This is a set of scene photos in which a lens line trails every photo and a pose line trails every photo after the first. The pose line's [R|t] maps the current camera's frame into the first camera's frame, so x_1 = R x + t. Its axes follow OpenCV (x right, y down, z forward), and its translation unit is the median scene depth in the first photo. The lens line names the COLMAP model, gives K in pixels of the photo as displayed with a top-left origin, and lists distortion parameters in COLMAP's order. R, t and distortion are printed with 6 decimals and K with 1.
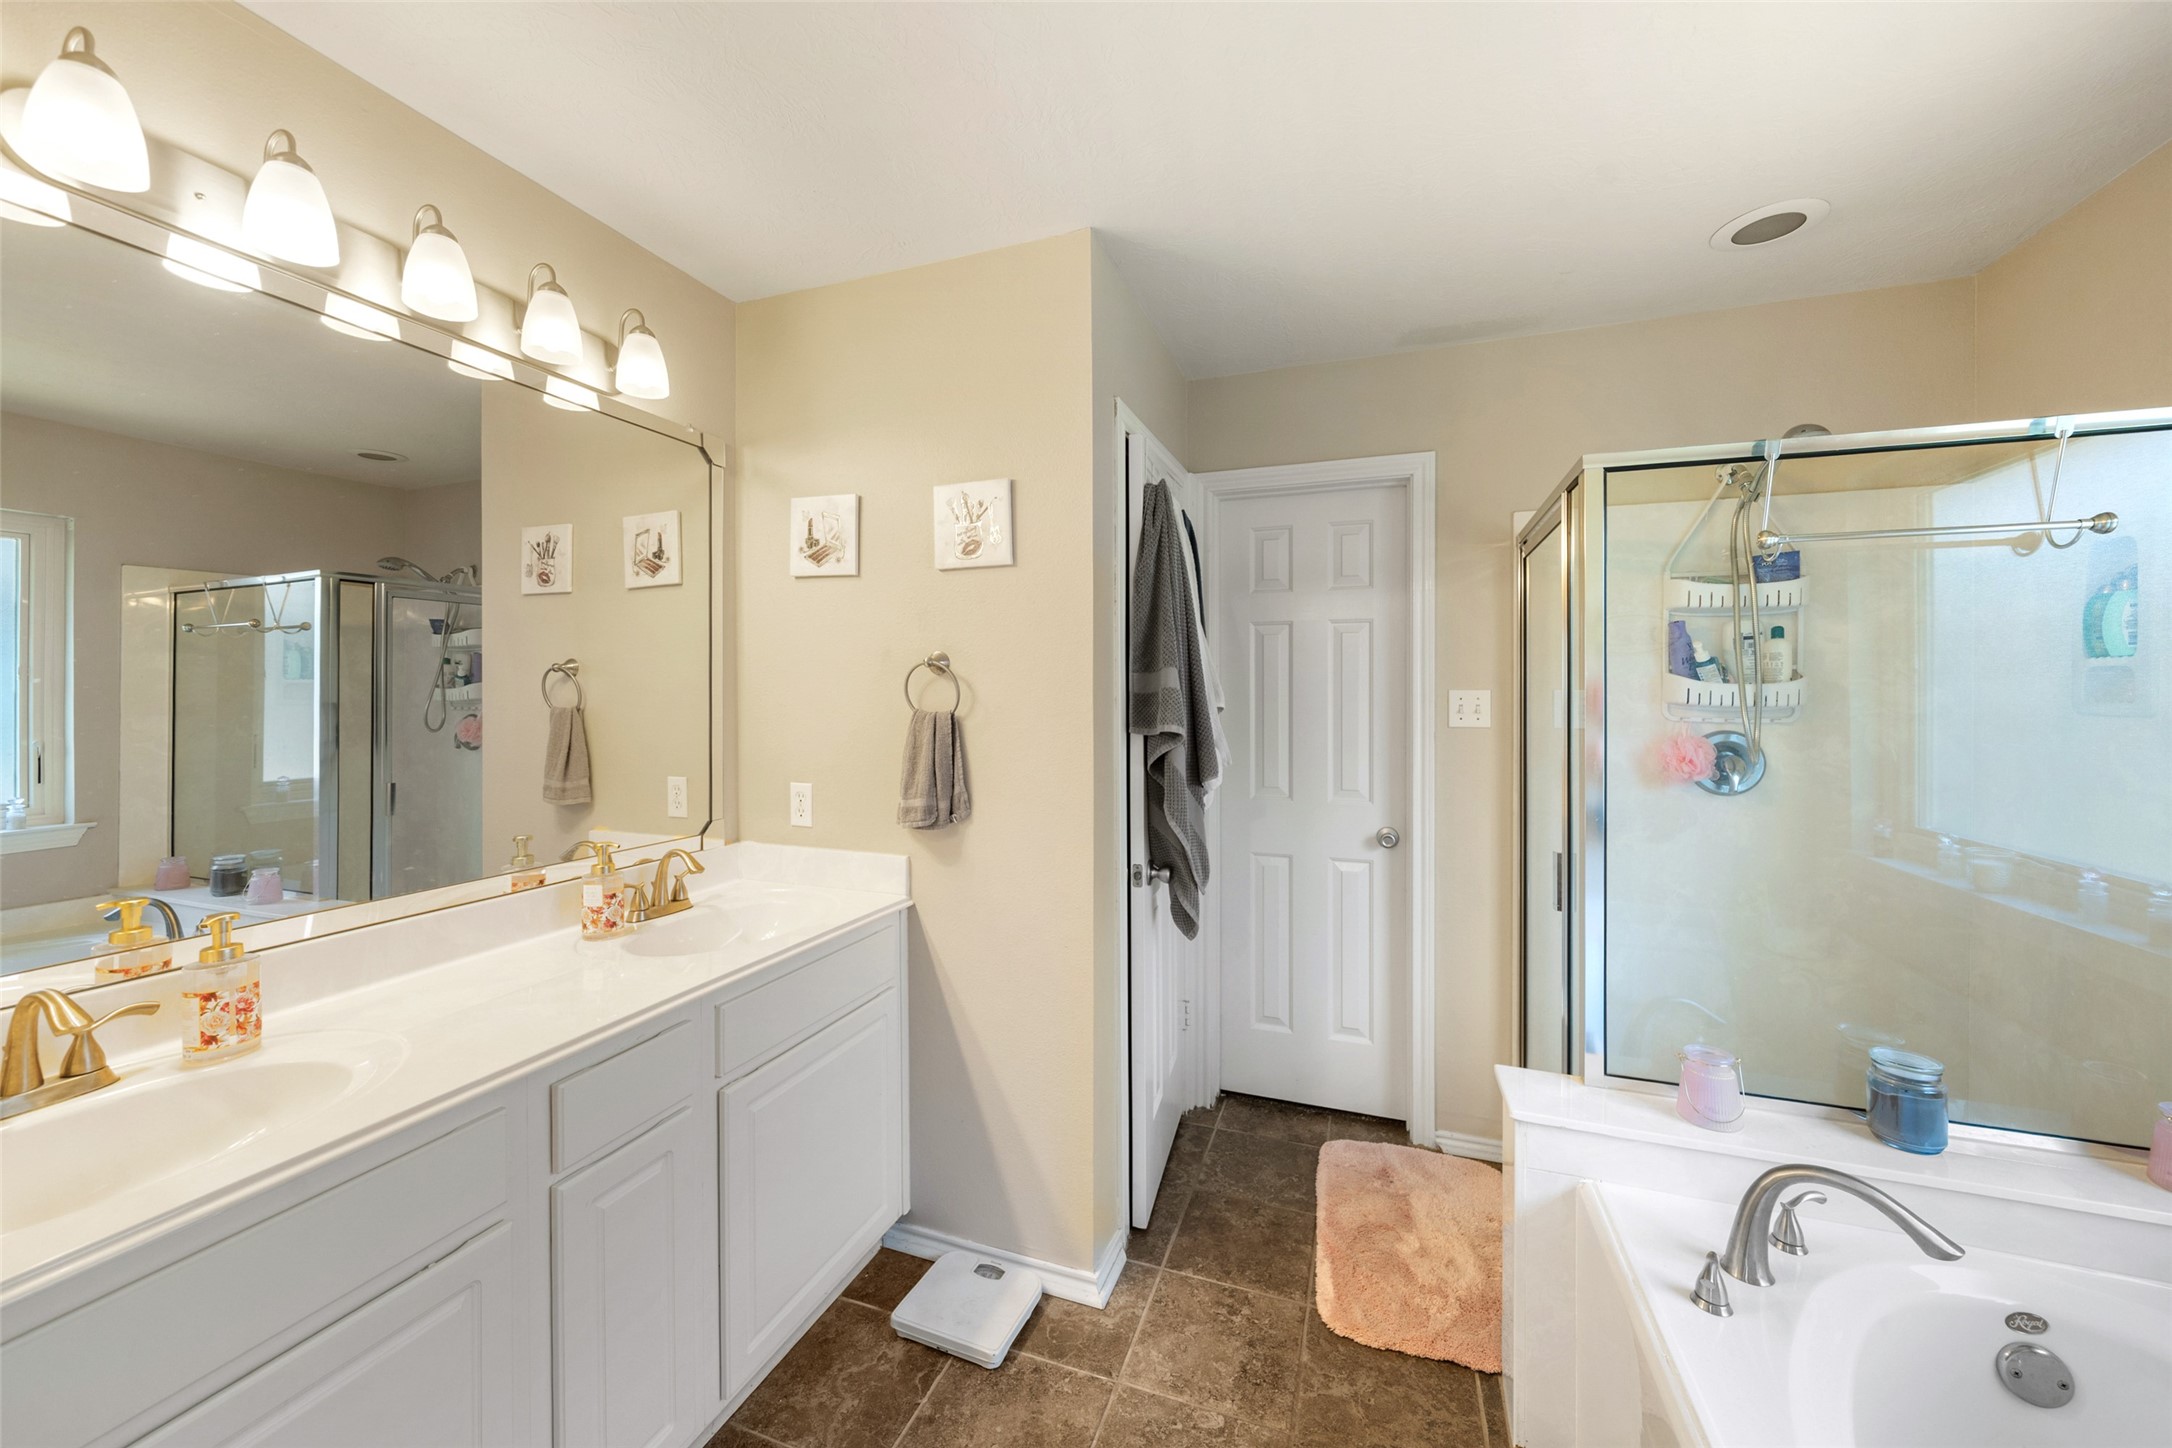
lens RADIAL K [[809.2, 0, 1075.7], [0, 809.2, 707.7], [0, 0, 1]] dist [-0.001454, 0.000322]
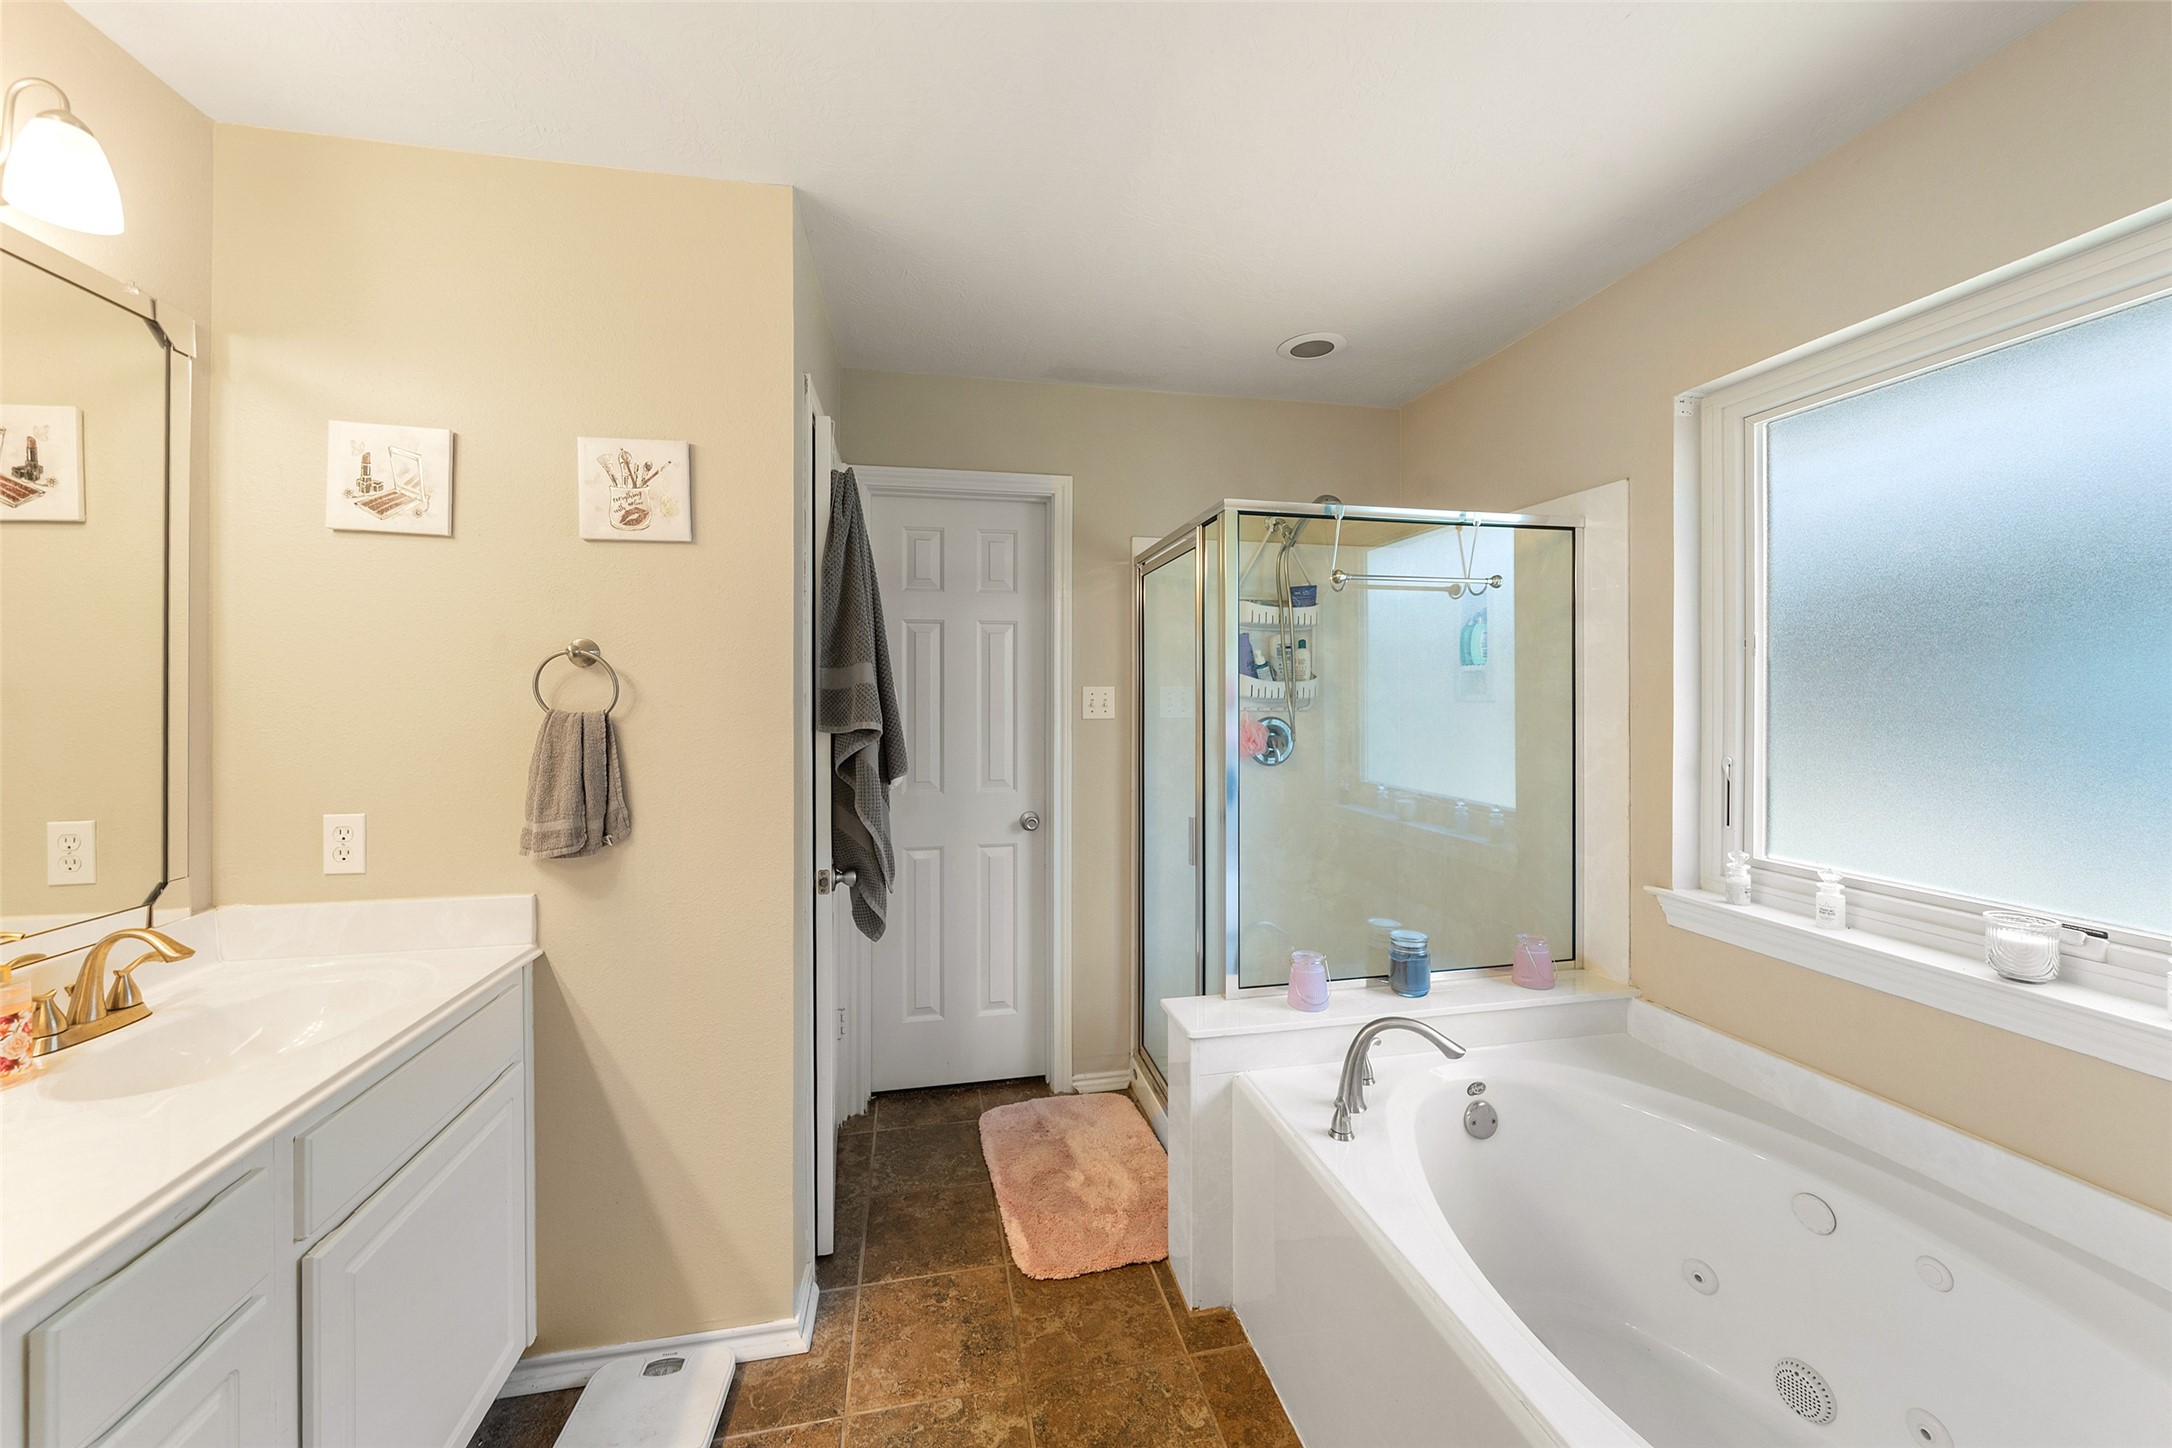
lens RADIAL K [[809.2, 0, 1072.0], [0, 809.2, 703.9], [0, 0, 1]] dist [-0.001454, 0.000322]
pose [[0.850713, -0.010950, 0.525516, -0.180868], [0.013185, 0.999913, -0.000508, 0.003582], [-0.525465, 0.007361, 0.850783, 0.042804]]
